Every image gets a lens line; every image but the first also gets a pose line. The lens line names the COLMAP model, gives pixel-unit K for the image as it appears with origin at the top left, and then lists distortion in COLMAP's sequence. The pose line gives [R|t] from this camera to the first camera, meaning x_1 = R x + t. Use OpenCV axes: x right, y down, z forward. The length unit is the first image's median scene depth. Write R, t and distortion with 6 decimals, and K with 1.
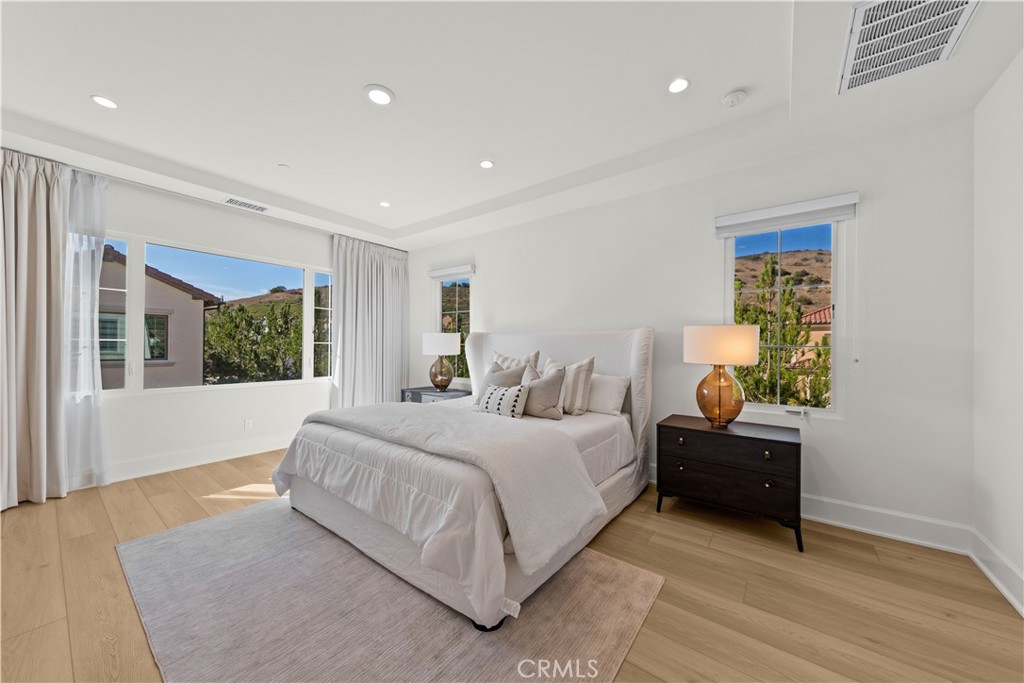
lens RADIAL K [[360.9, 0, 508.8], [0, 360.9, 346.9], [0, 0, 1]] dist [0.012556, -0.000115]
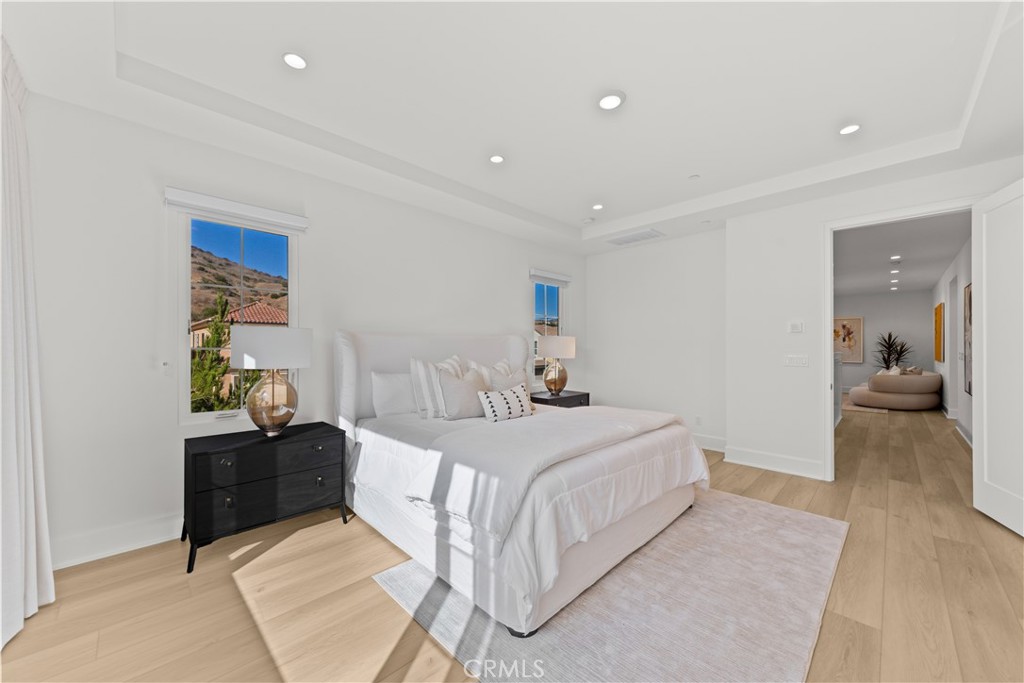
lens RADIAL K [[375.7, 0, 516.5], [0, 375.7, 344.2], [0, 0, 1]] dist [0.001178, -0.000391]
pose [[0.131466, -0.001276, 0.991320, -1.174742], [0.004646, 0.999989, 0.000671, -0.021756], [-0.991310, 0.004518, 0.131471, 0.925690]]
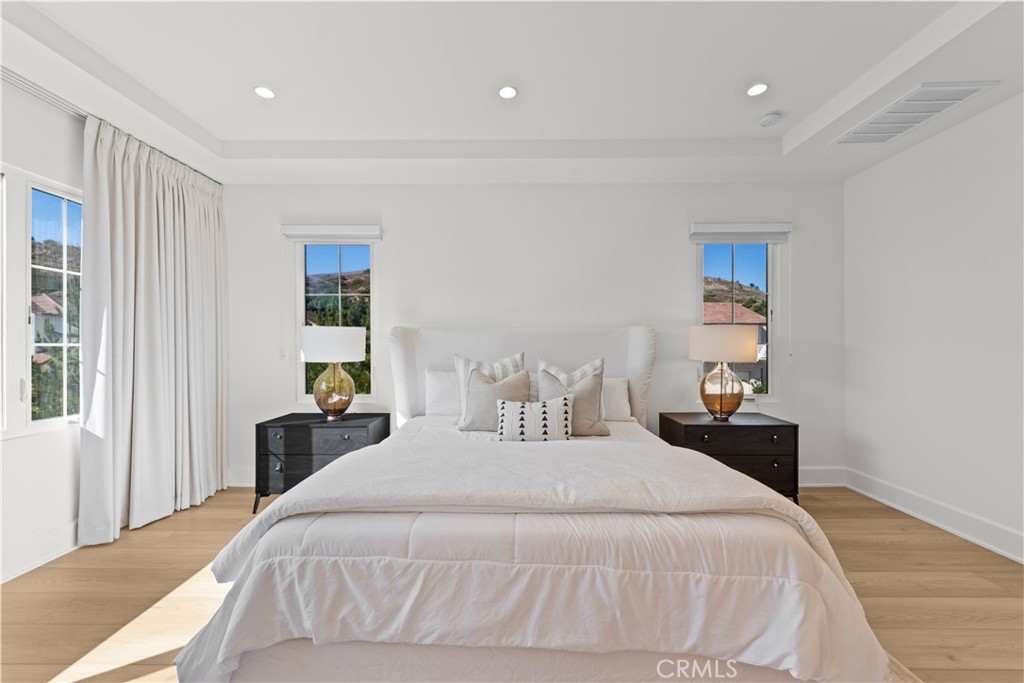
lens RADIAL K [[407.3, 0, 512.1], [0, 407.3, 345.1], [0, 0, 1]] dist [0.004367, -0.001302]
pose [[0.797942, -0.012265, 0.602609, -0.616393], [0.009651, 0.999925, 0.007572, -0.014671], [-0.602657, -0.000226, 0.798001, 0.402567]]
